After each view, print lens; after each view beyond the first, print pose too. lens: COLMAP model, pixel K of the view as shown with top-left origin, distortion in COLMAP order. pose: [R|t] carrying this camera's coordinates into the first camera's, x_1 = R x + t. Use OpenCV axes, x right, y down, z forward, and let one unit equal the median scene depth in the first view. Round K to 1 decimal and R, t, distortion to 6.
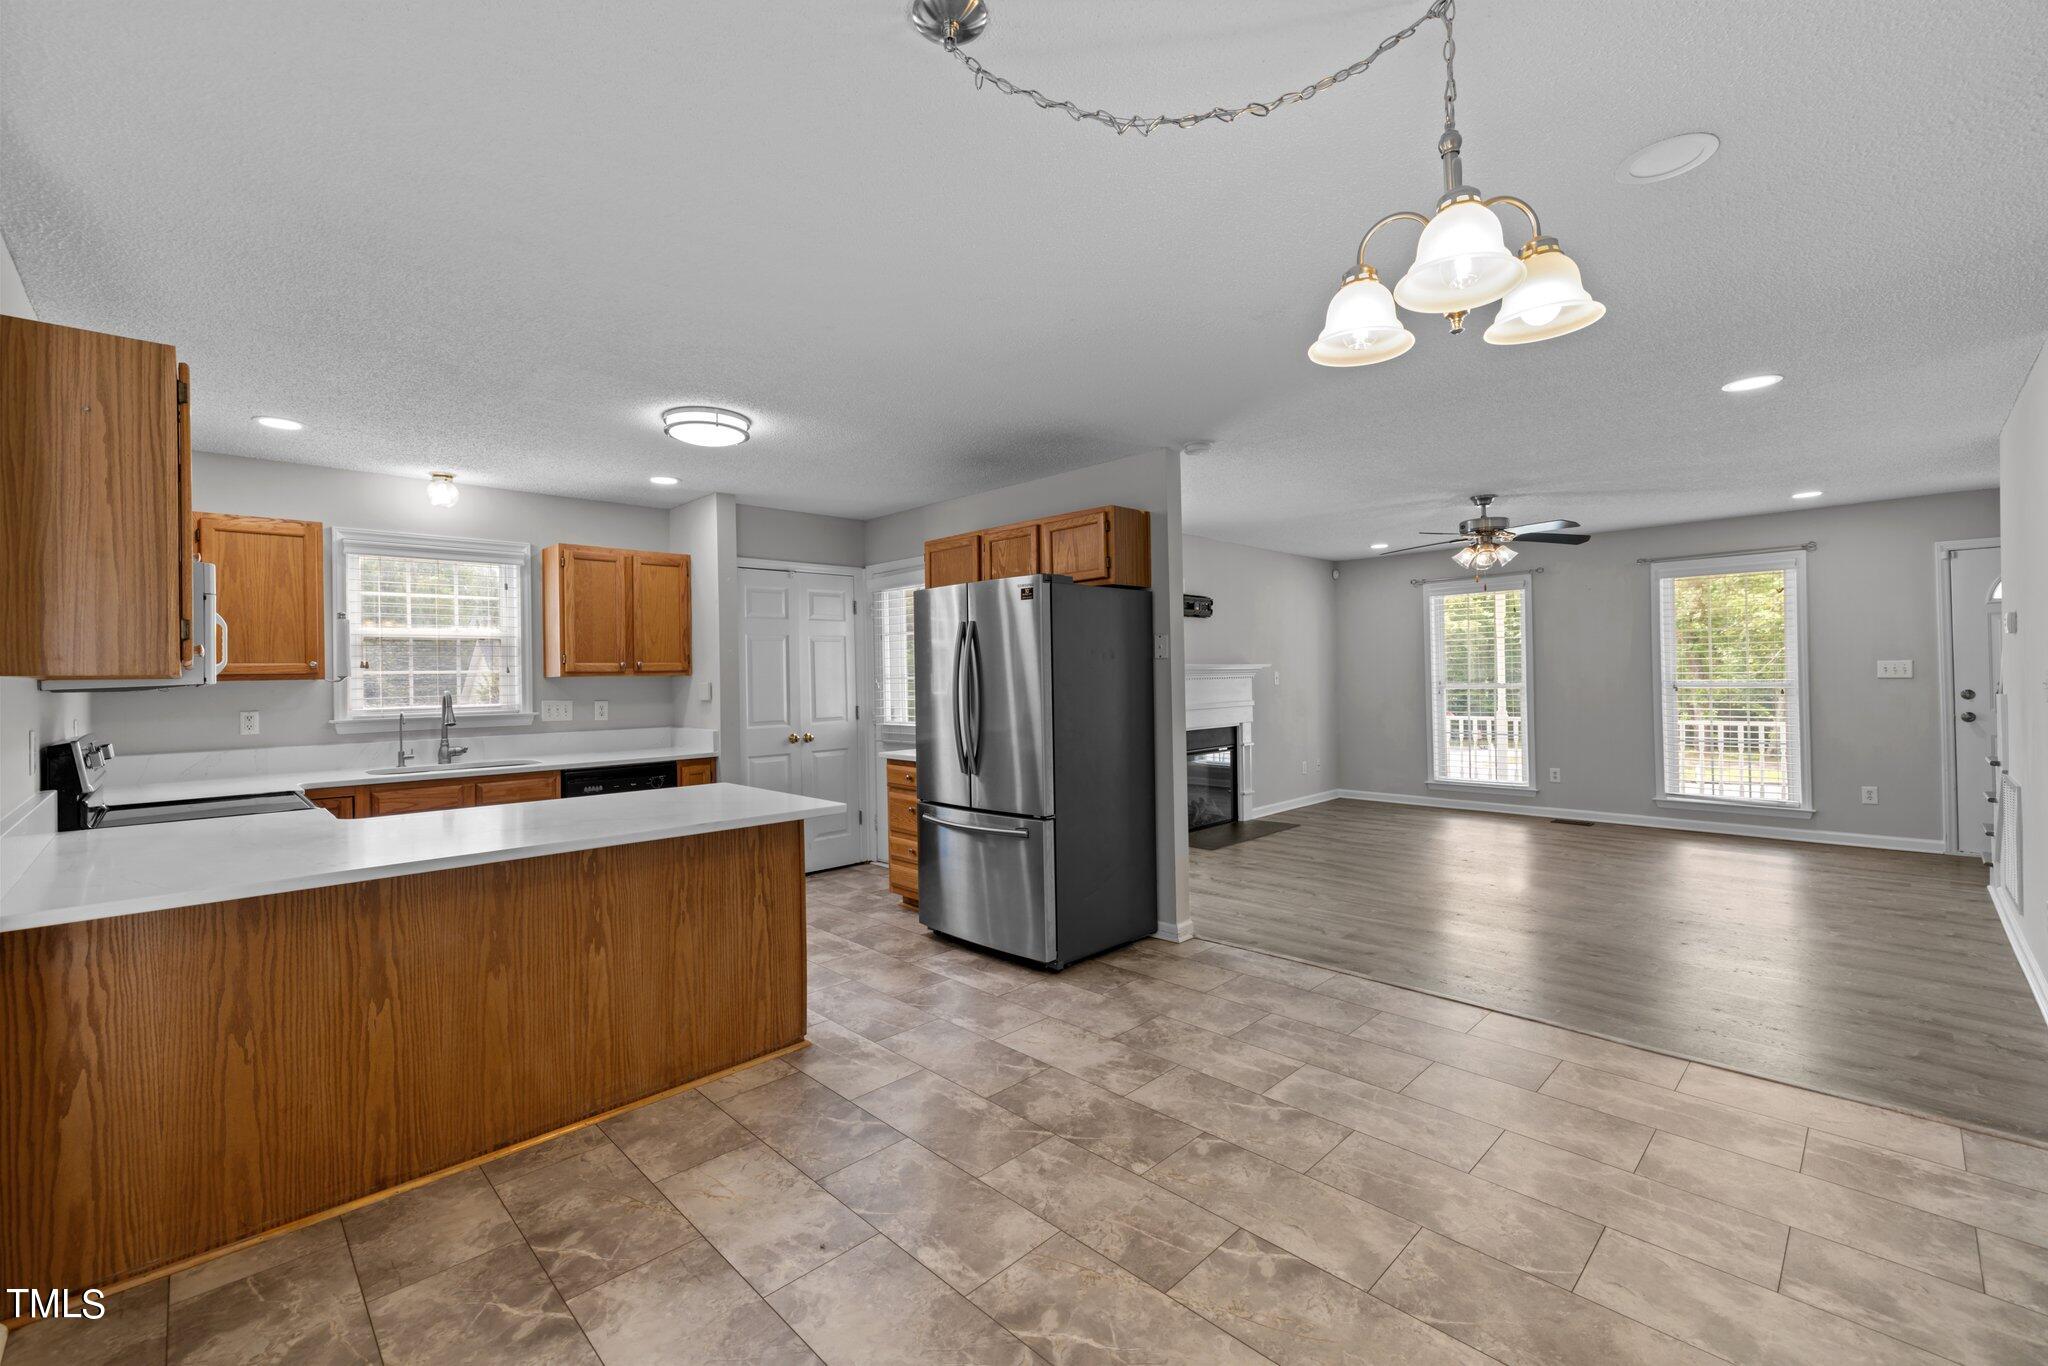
lens RADIAL K [[857.8, 0, 1007.7], [0, 857.8, 679.2], [0, 0, 1]] dist [0.000868, 0.001163]
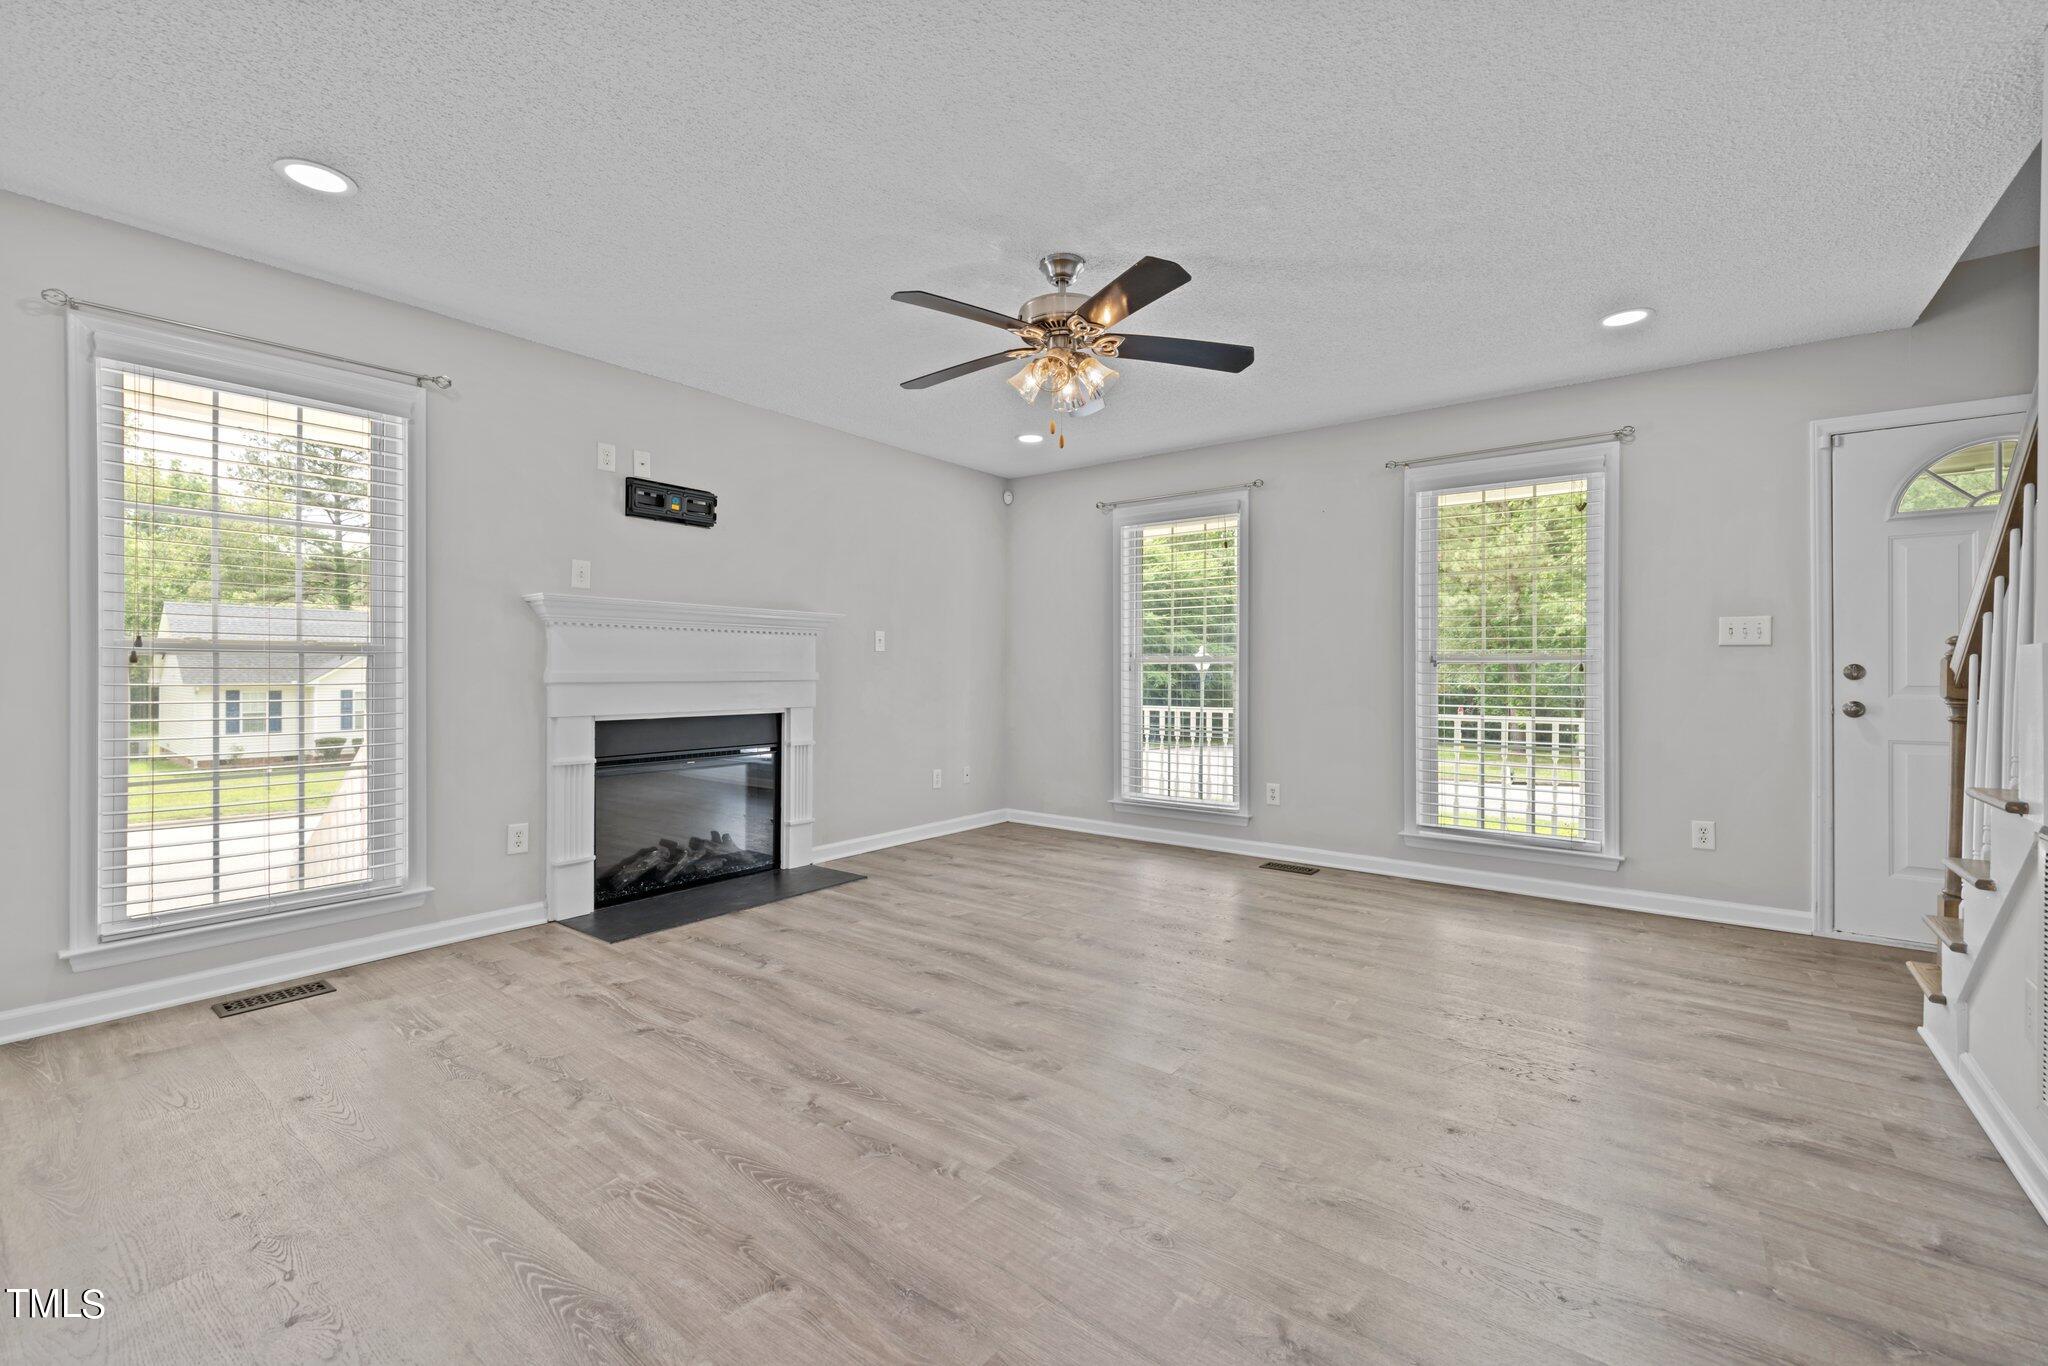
lens RADIAL K [[857.8, 0, 1010.4], [0, 857.8, 681.7], [0, 0, 1]] dist [0.000868, 0.001163]
pose [[0.990010, 0.018353, 0.139797, 0.343842], [-0.019476, 0.999788, 0.006663, 0.024732], [-0.139645, -0.009319, 0.990158, 0.374453]]
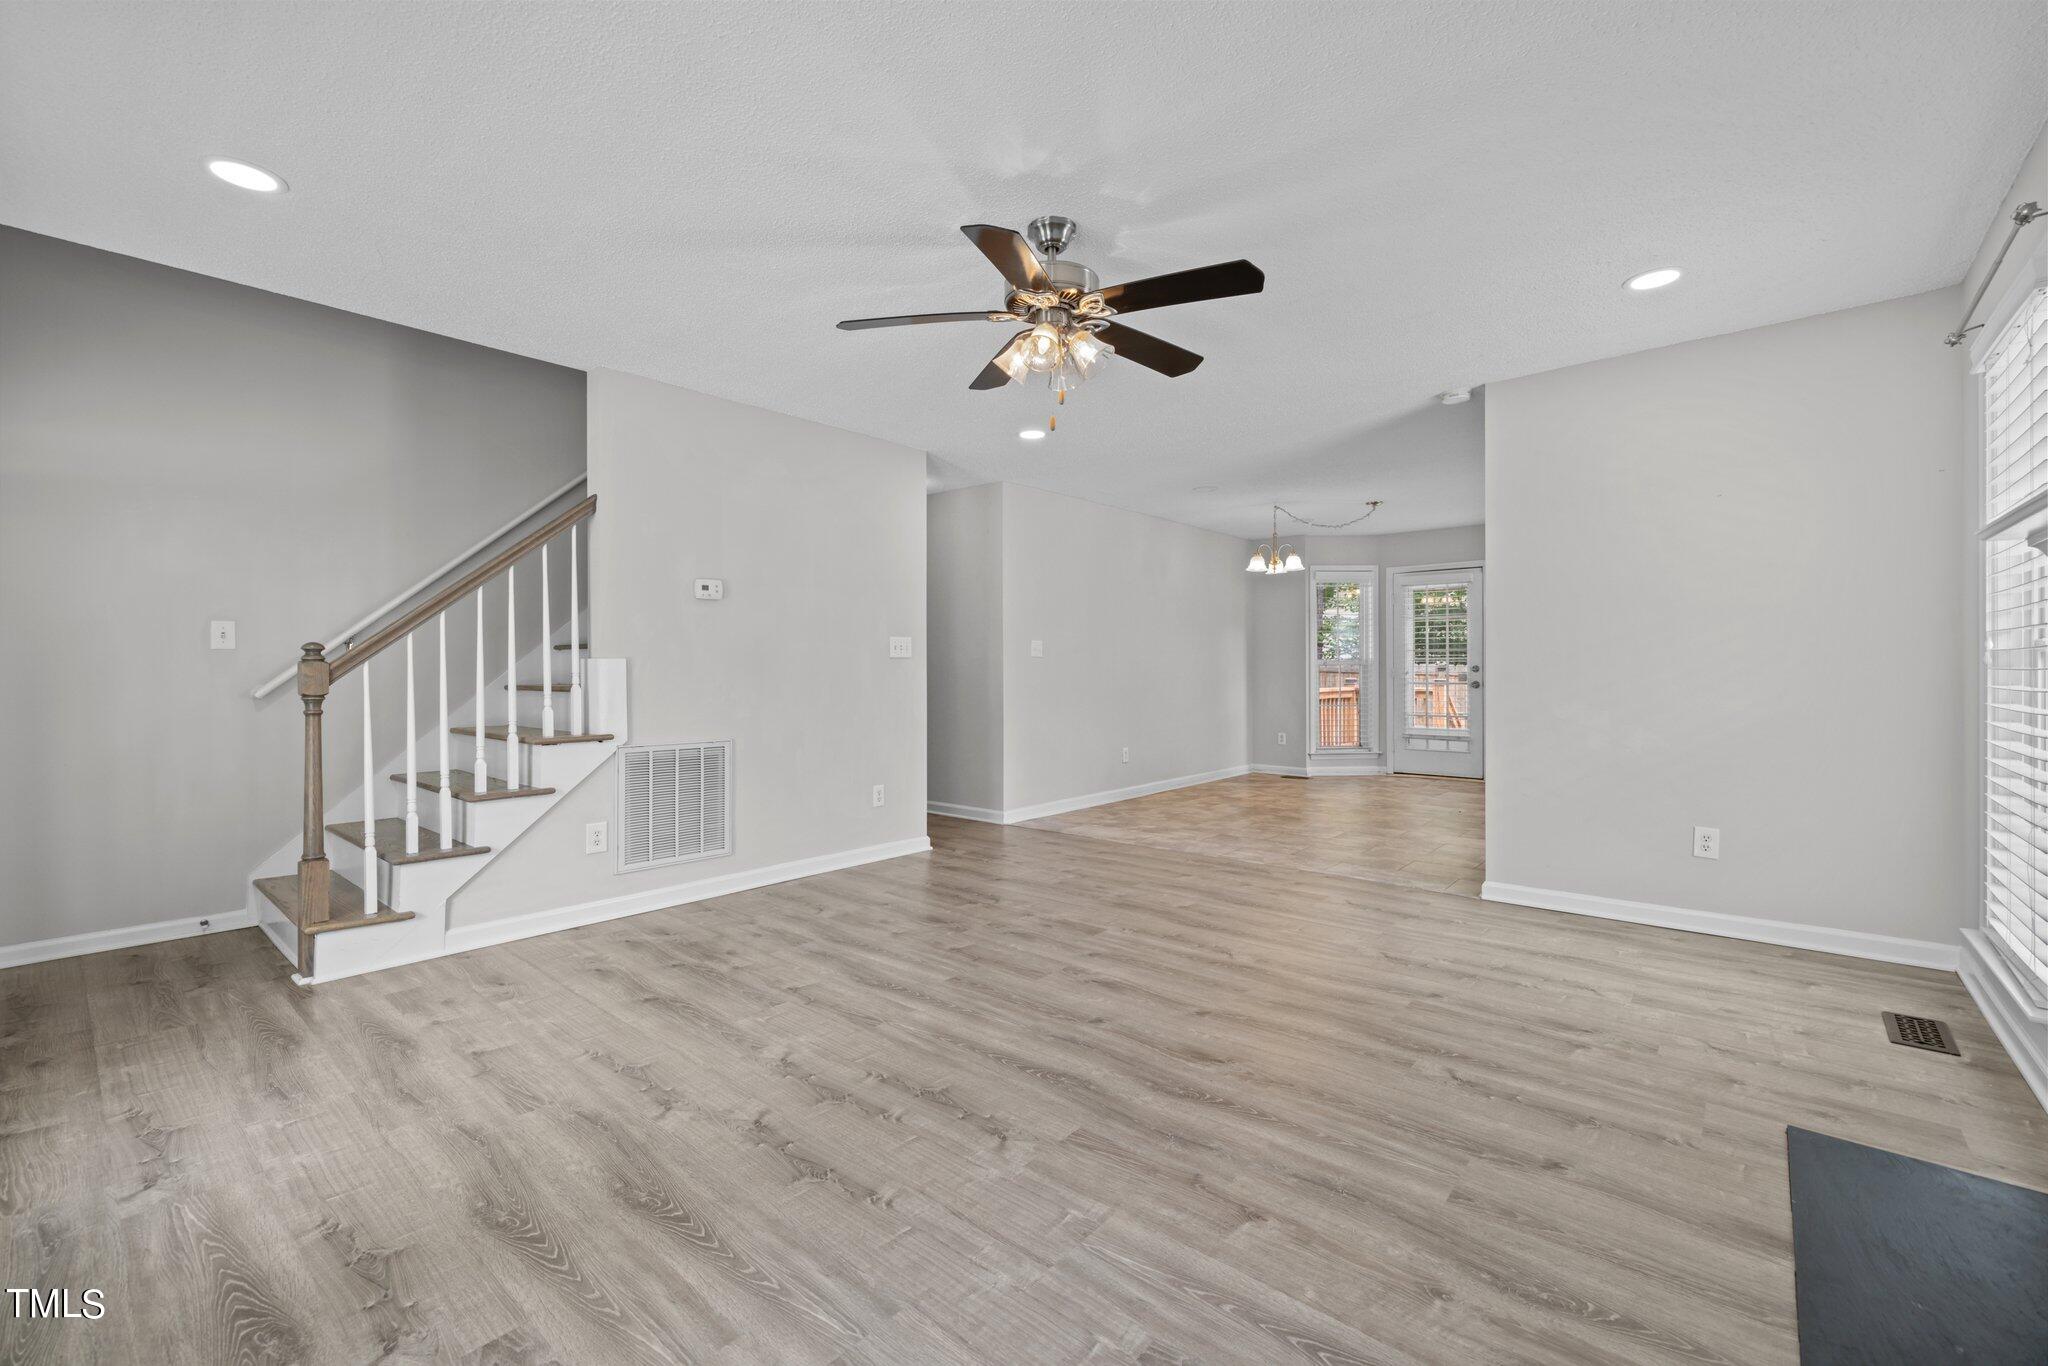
lens RADIAL K [[857.8, 0, 1020.2], [0, 857.8, 669.4], [0, 0, 1]] dist [0.000868, 0.001163]
pose [[-0.995571, 0.020600, -0.091727, 0.470981], [0.019841, 0.999761, 0.009184, 0.016887], [0.091894, 0.007324, -0.995742, 1.131750]]
